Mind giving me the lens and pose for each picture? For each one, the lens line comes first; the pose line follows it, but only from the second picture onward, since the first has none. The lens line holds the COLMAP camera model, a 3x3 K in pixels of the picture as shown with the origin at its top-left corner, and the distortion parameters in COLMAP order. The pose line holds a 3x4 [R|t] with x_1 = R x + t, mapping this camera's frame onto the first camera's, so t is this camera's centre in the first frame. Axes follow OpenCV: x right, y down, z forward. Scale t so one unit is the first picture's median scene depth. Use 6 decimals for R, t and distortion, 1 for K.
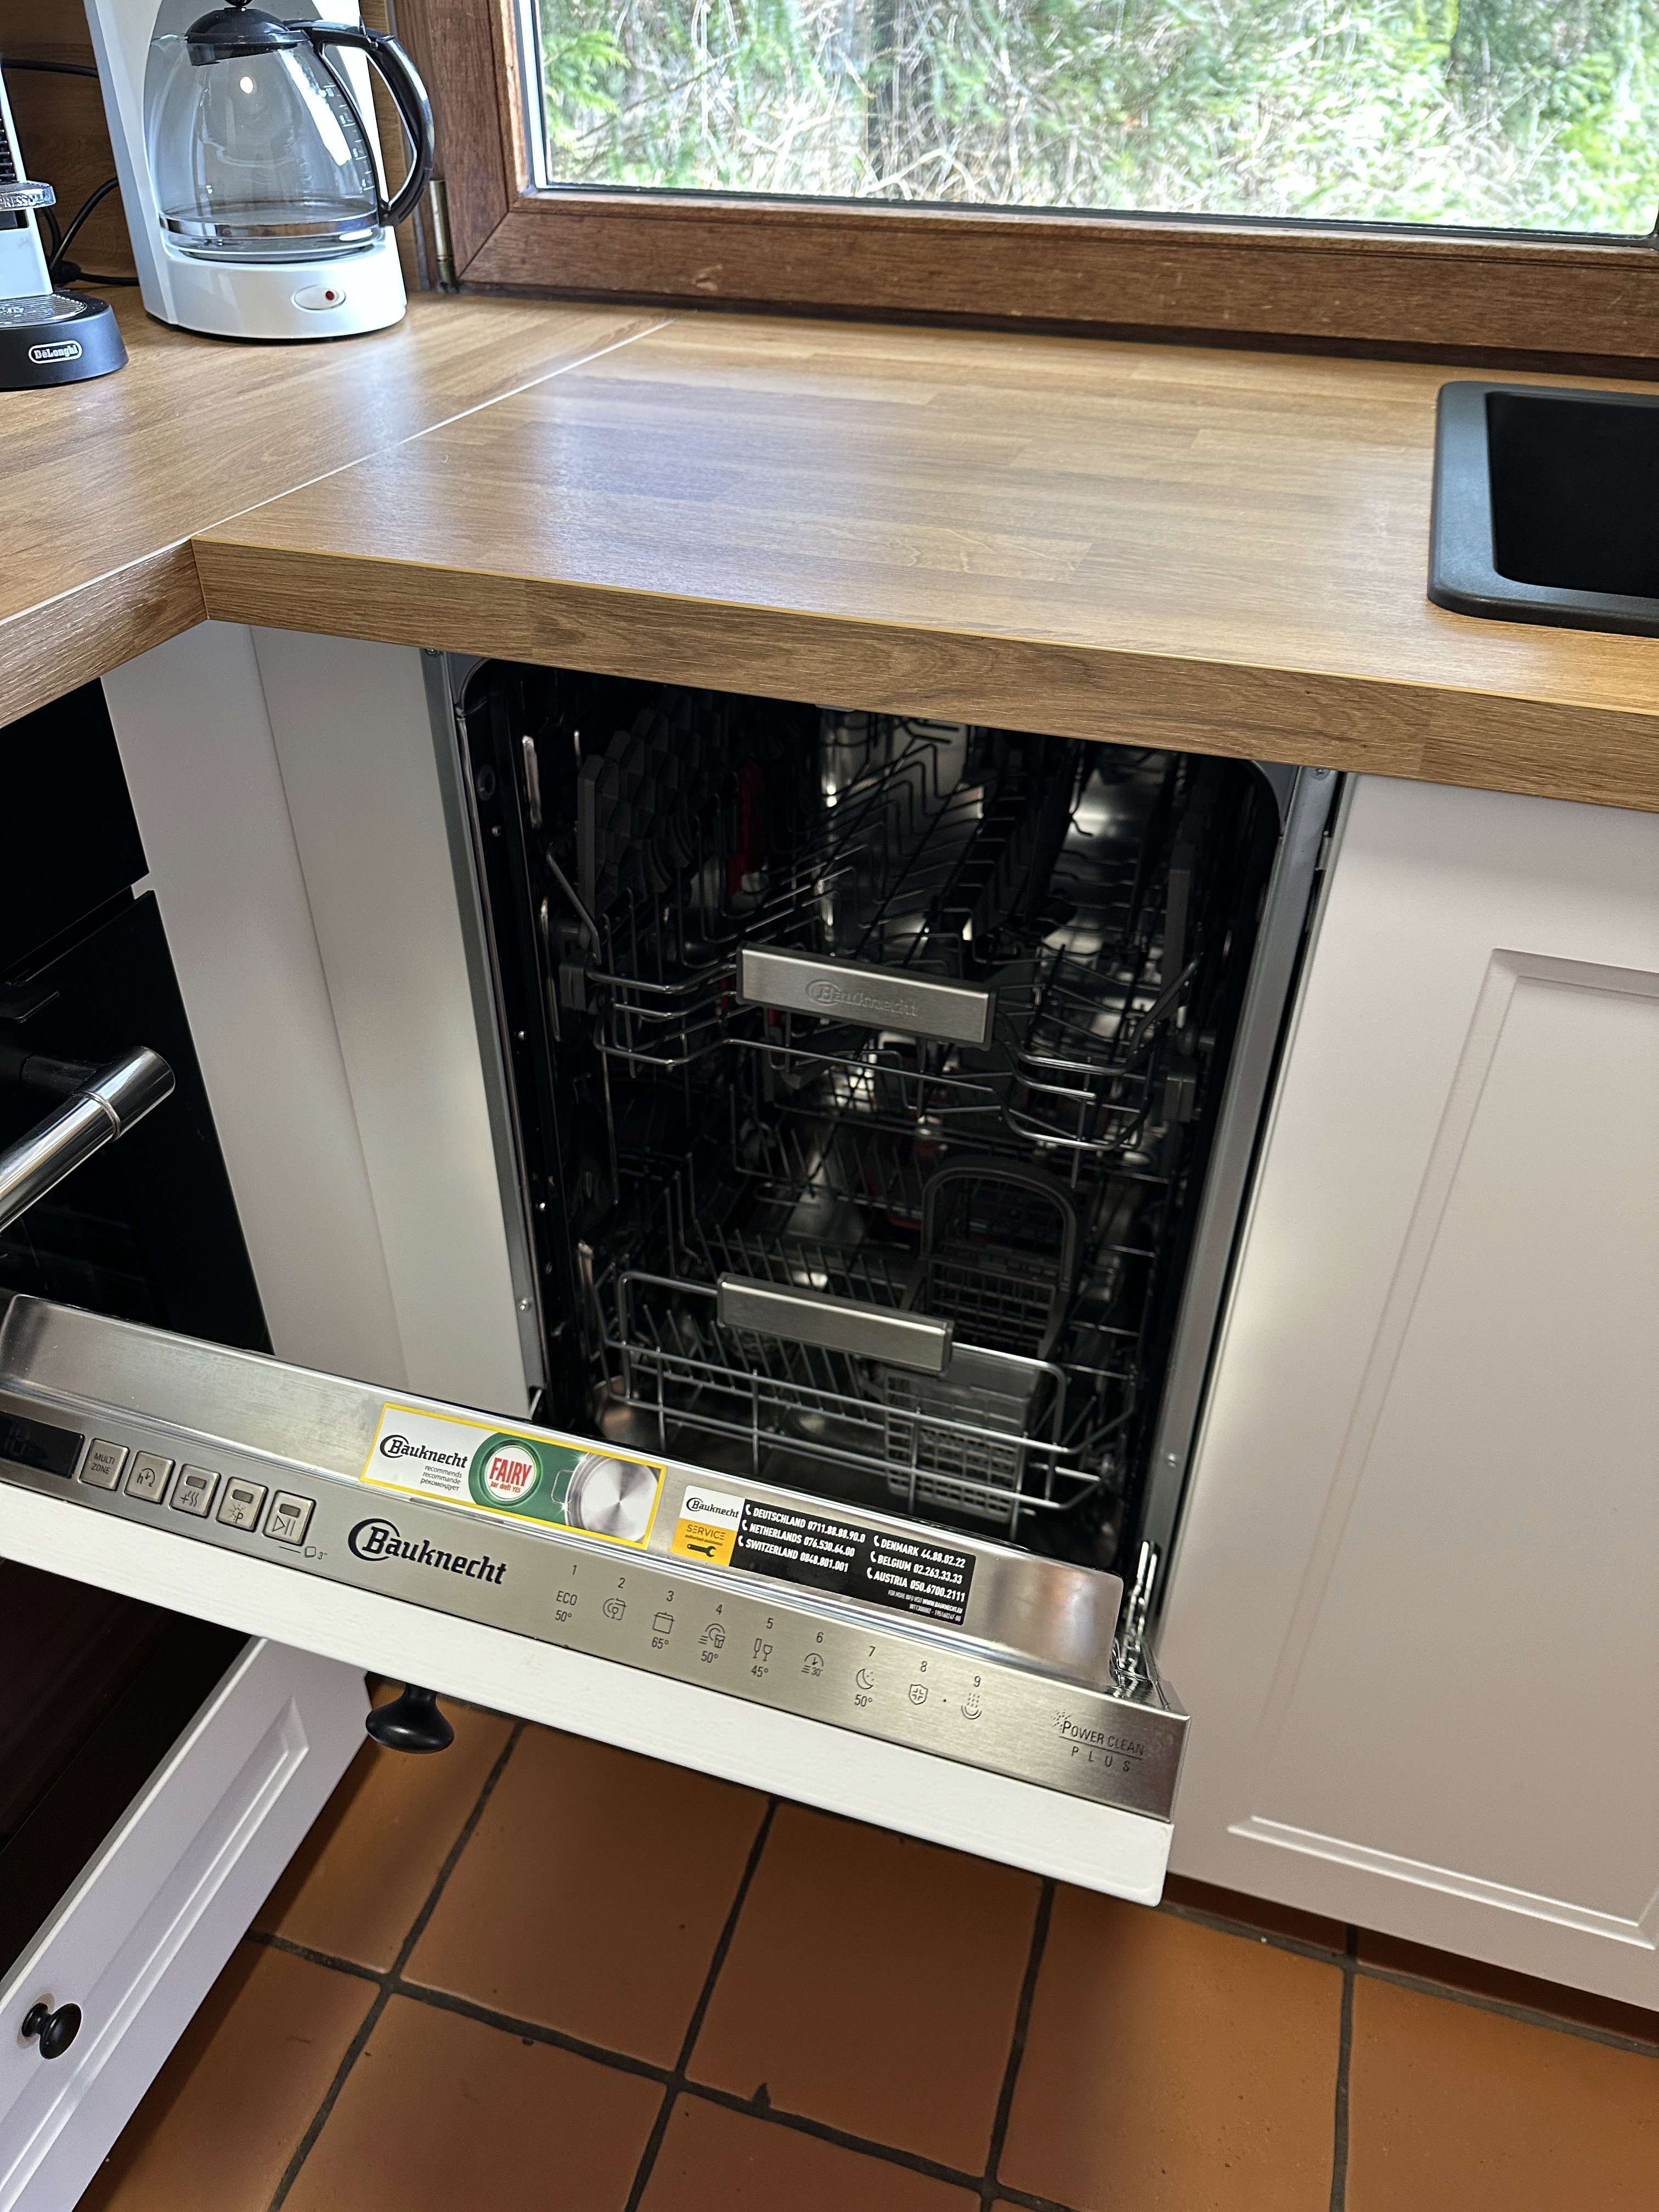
lens RADIAL K [[1567.5, 0, 829.5], [0, 1567.5, 1106.0], [0, 0, 1]] dist [0.006861, -0.029008]
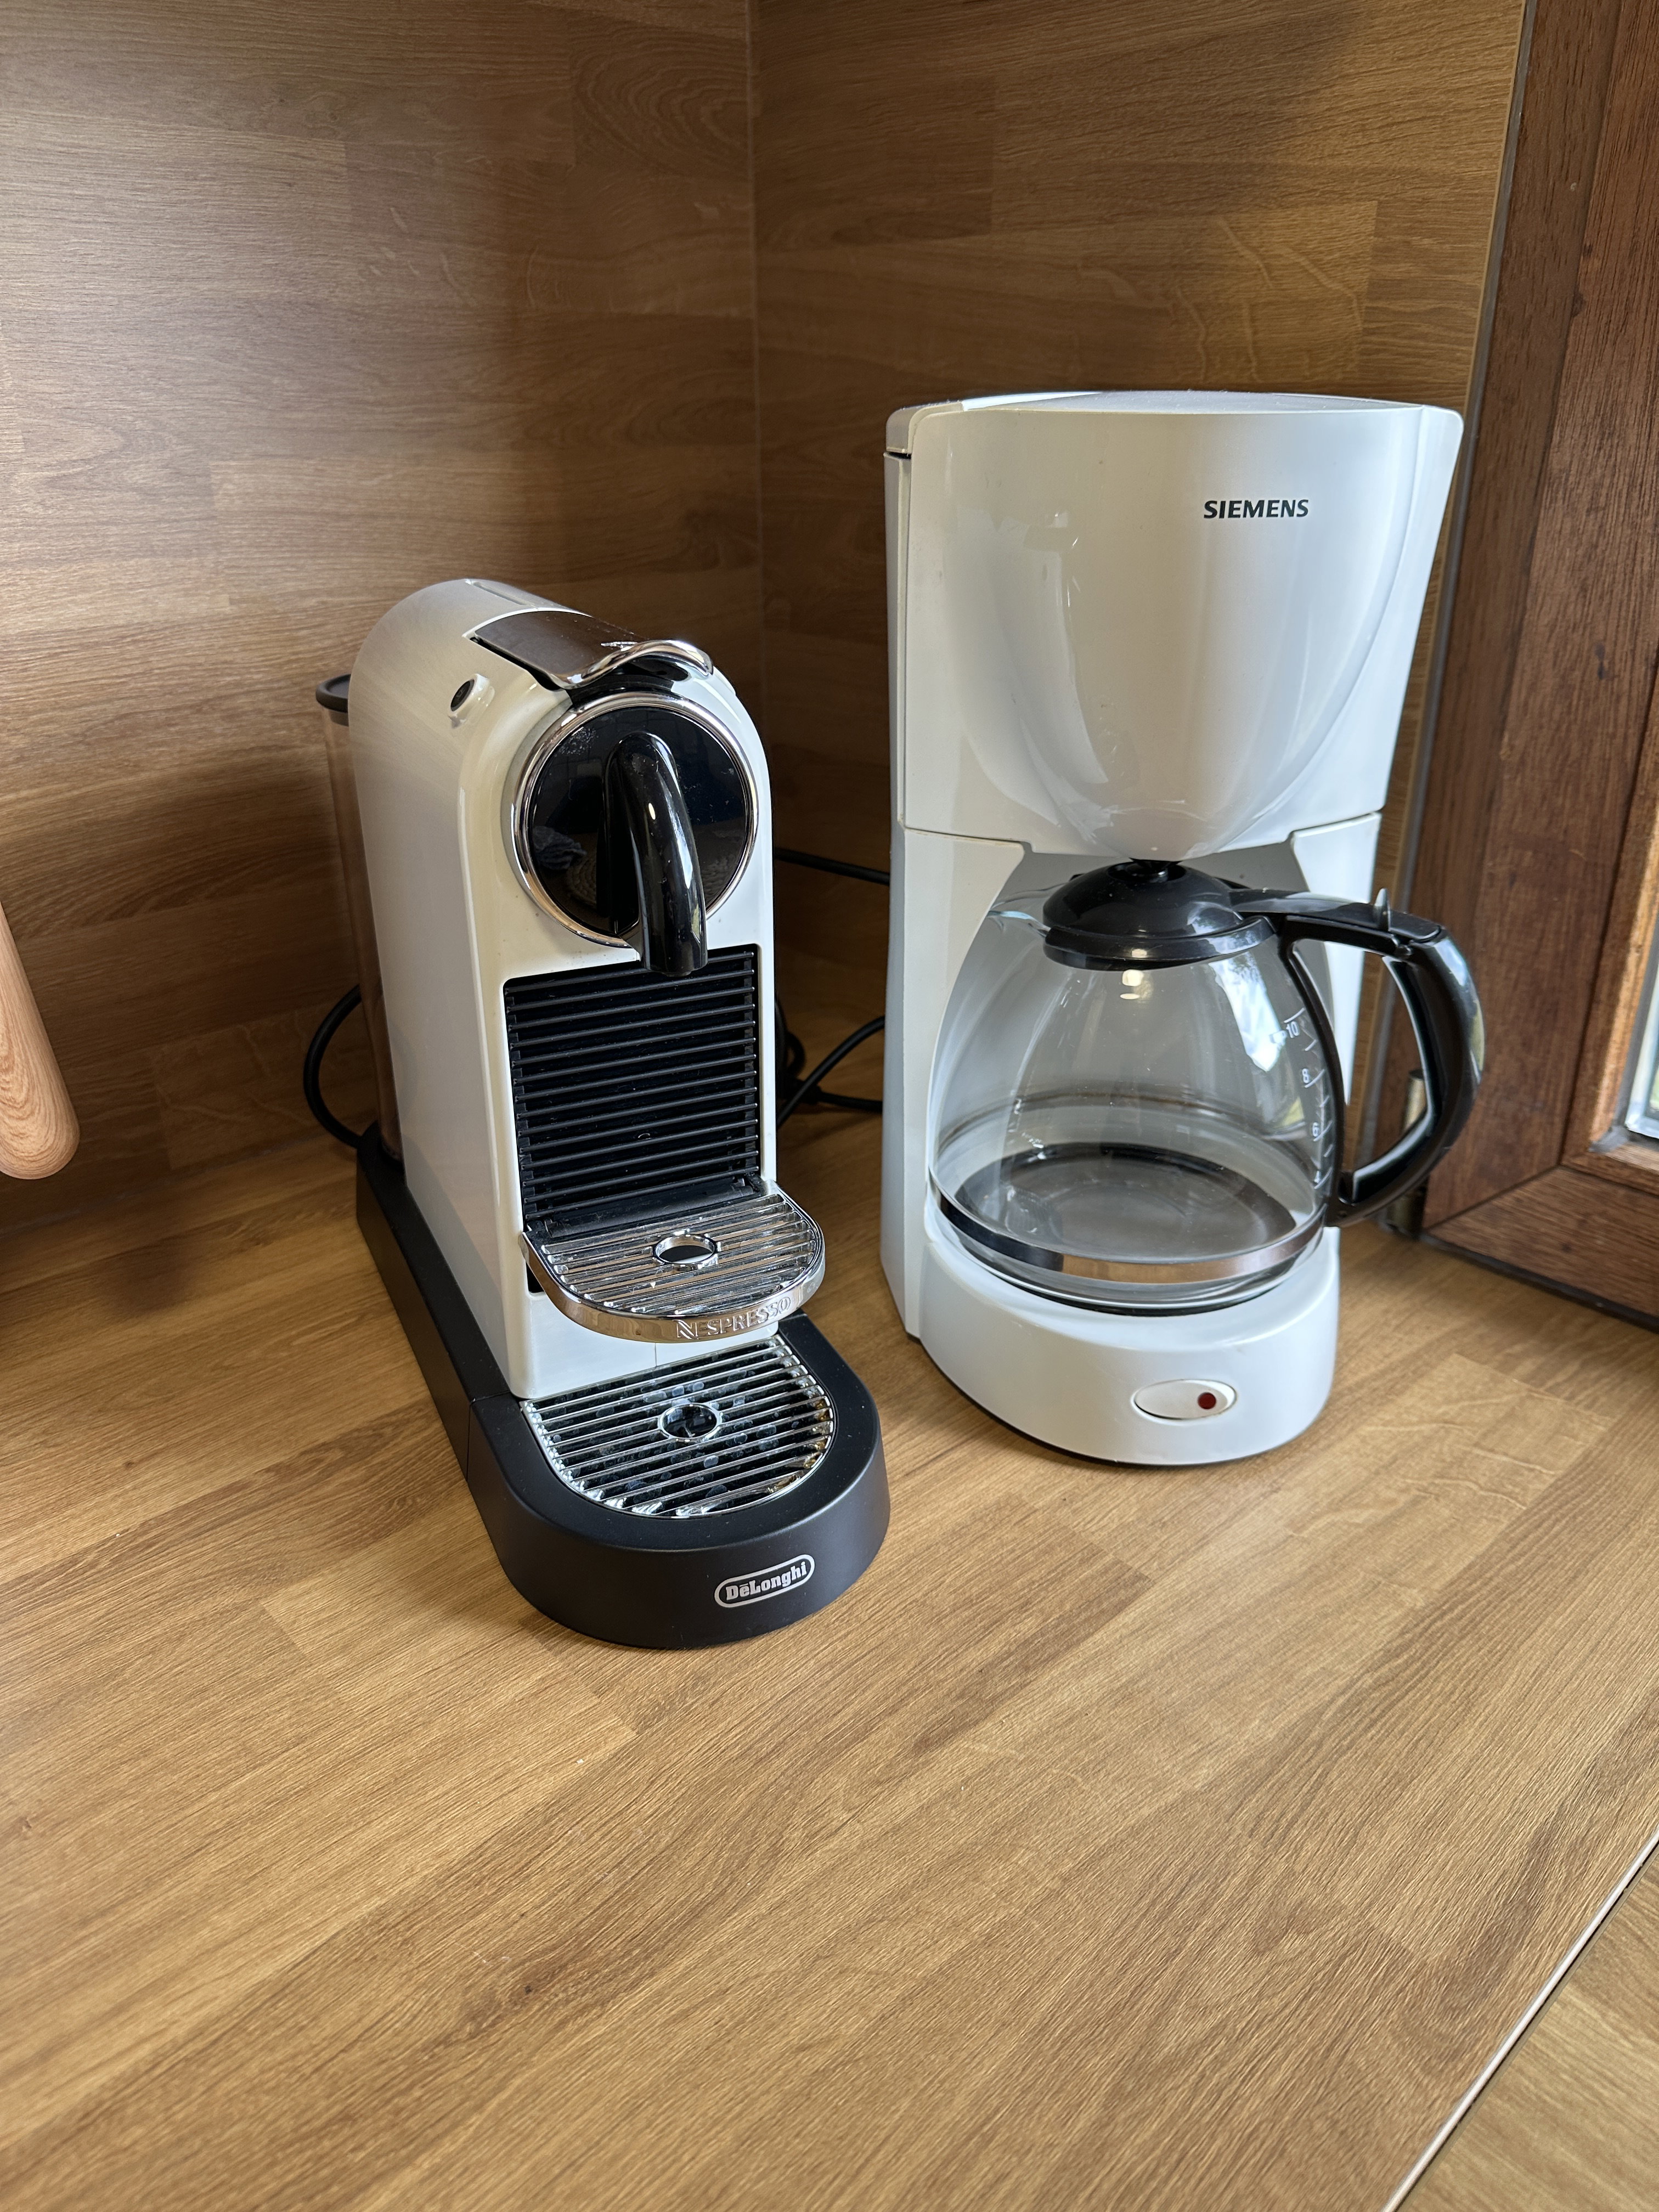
lens RADIAL K [[1644.2, 0, 854.1], [0, 1644.2, 1109.0], [0, 0, 1]] dist [-0.006592, -0.002151]
pose [[0.901693, 0.177050, -0.394465, -0.223344], [-0.254773, 0.954679, -0.153882, -0.484799], [0.349343, 0.239253, 0.905934, 0.448653]]
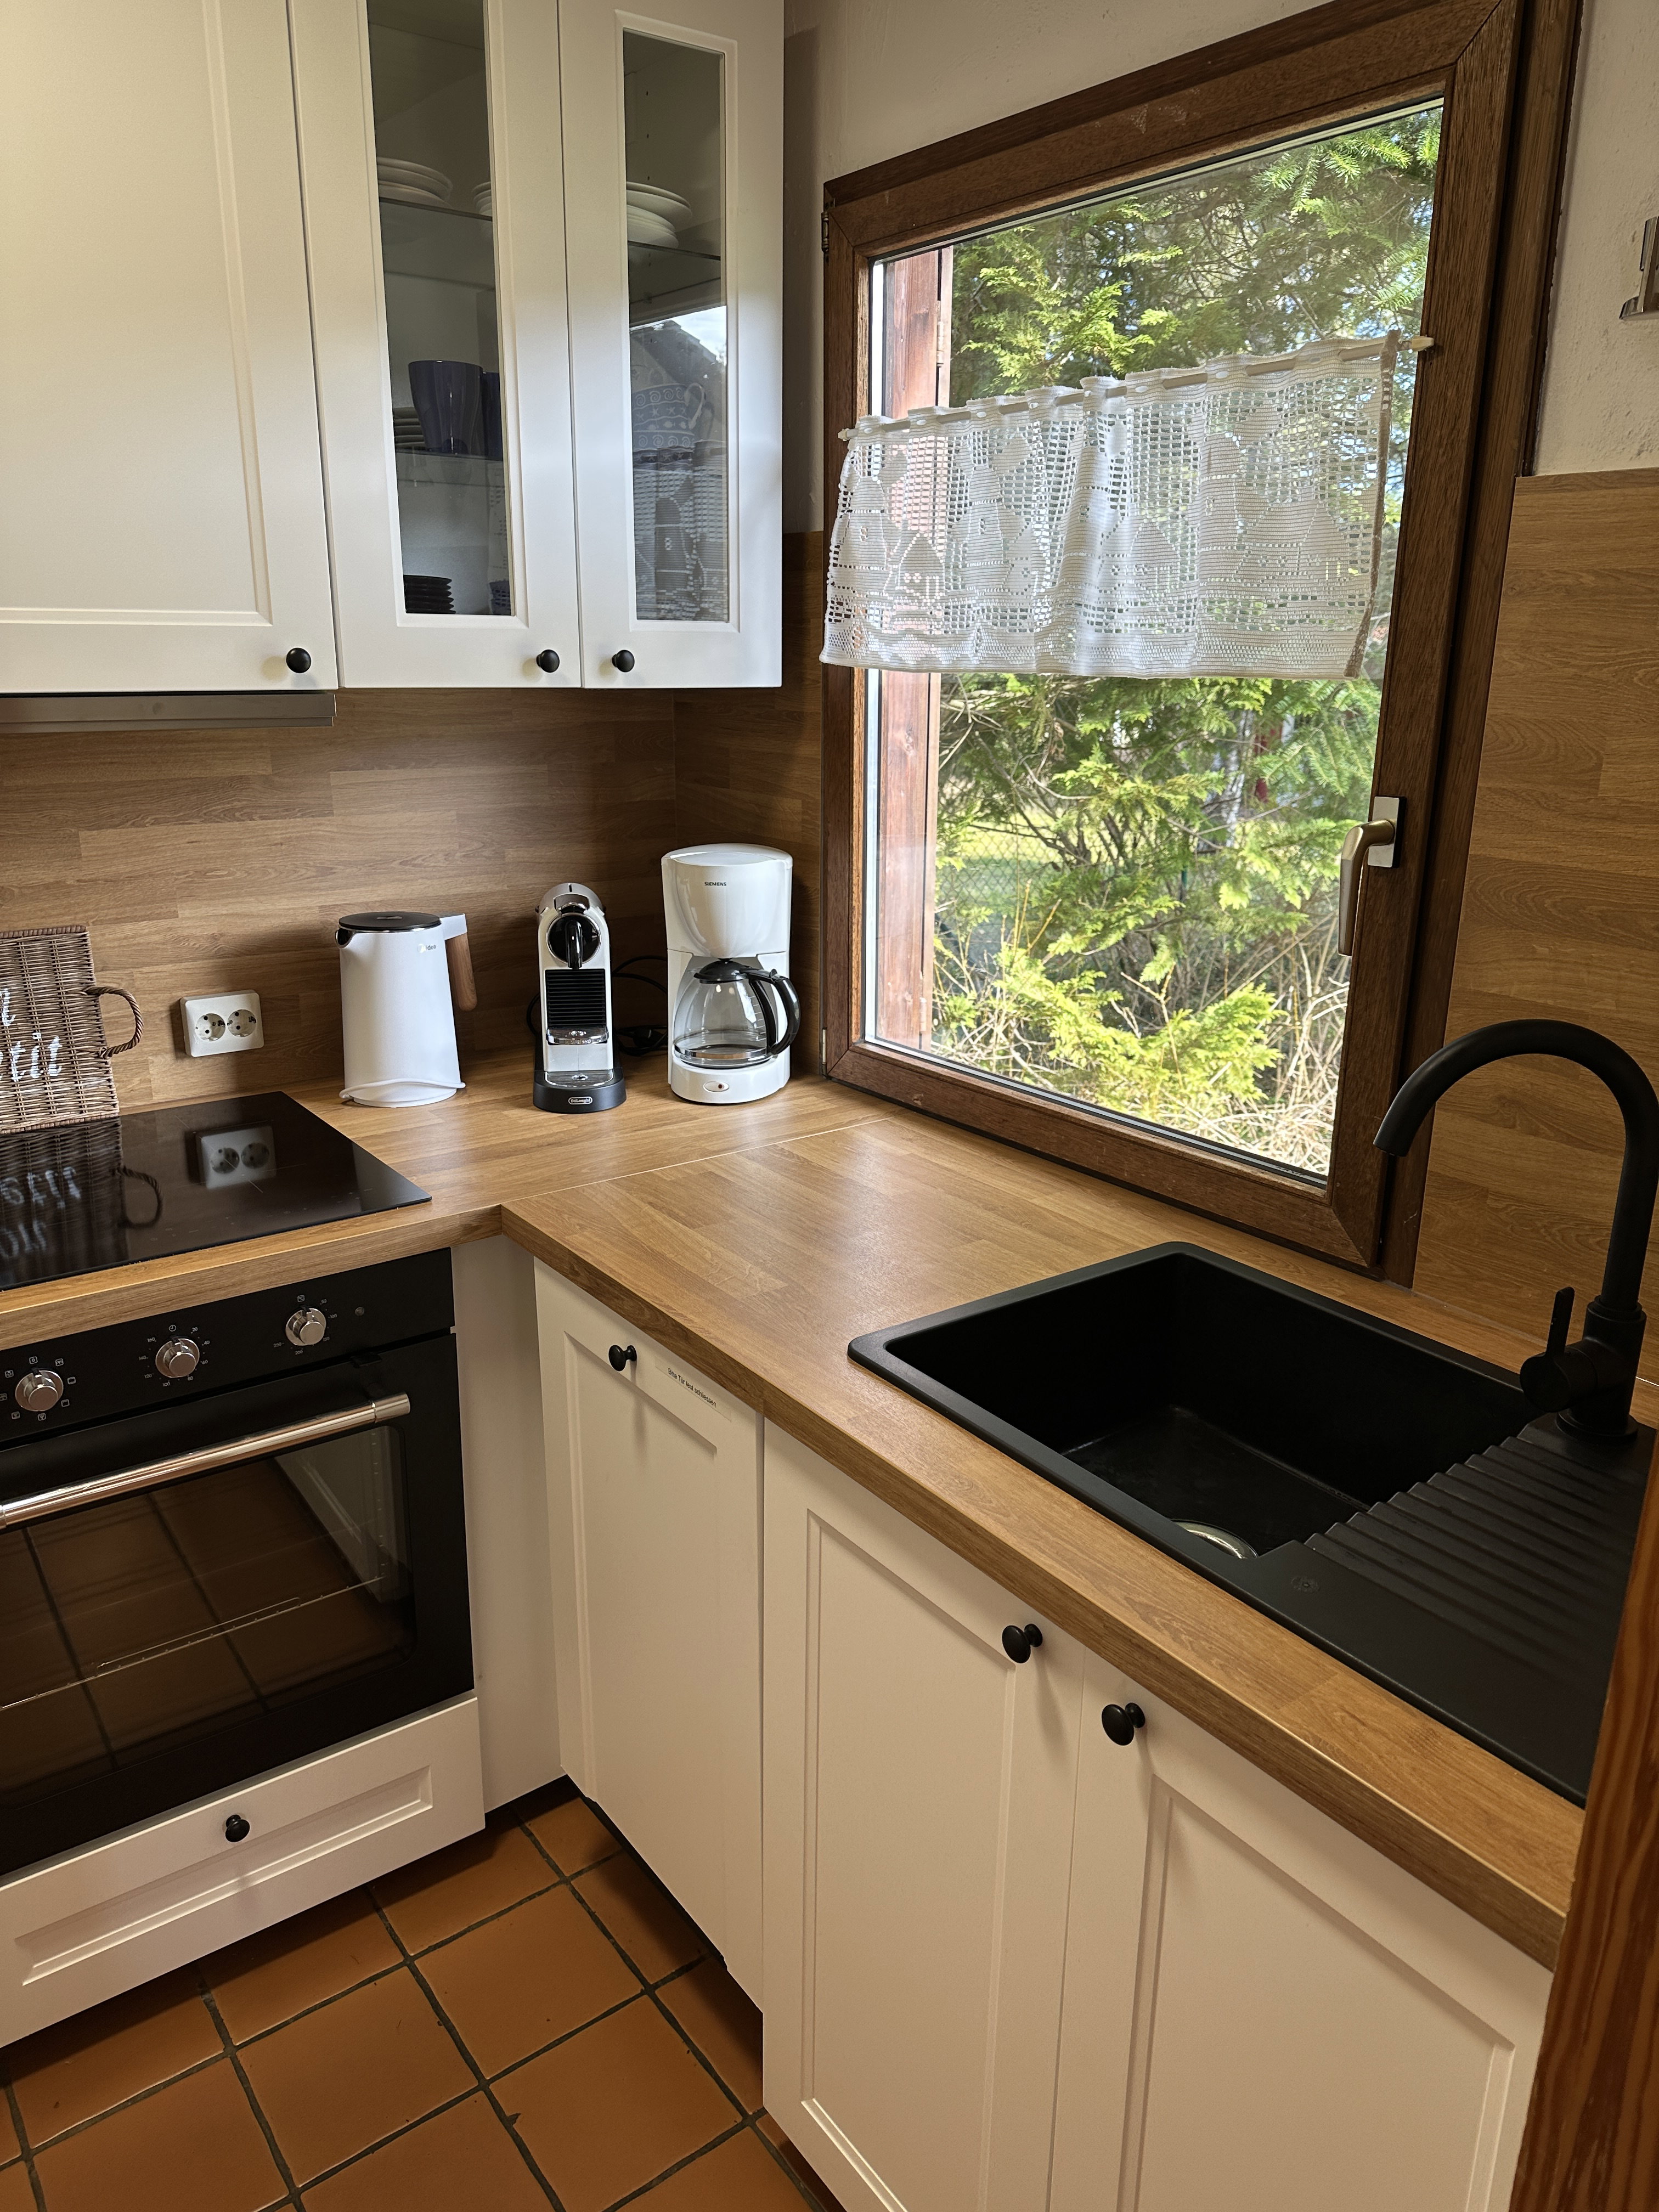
lens RADIAL K [[1576.5, 0, 825.2], [0, 1576.5, 1142.9], [0, 0, 1]] dist [0.019815, -0.004976]
pose [[0.802769, 0.174381, -0.570223, 0.959528], [-0.343619, 0.916822, -0.203377, -0.080805], [0.487328, 0.359204, 0.795917, -0.525056]]
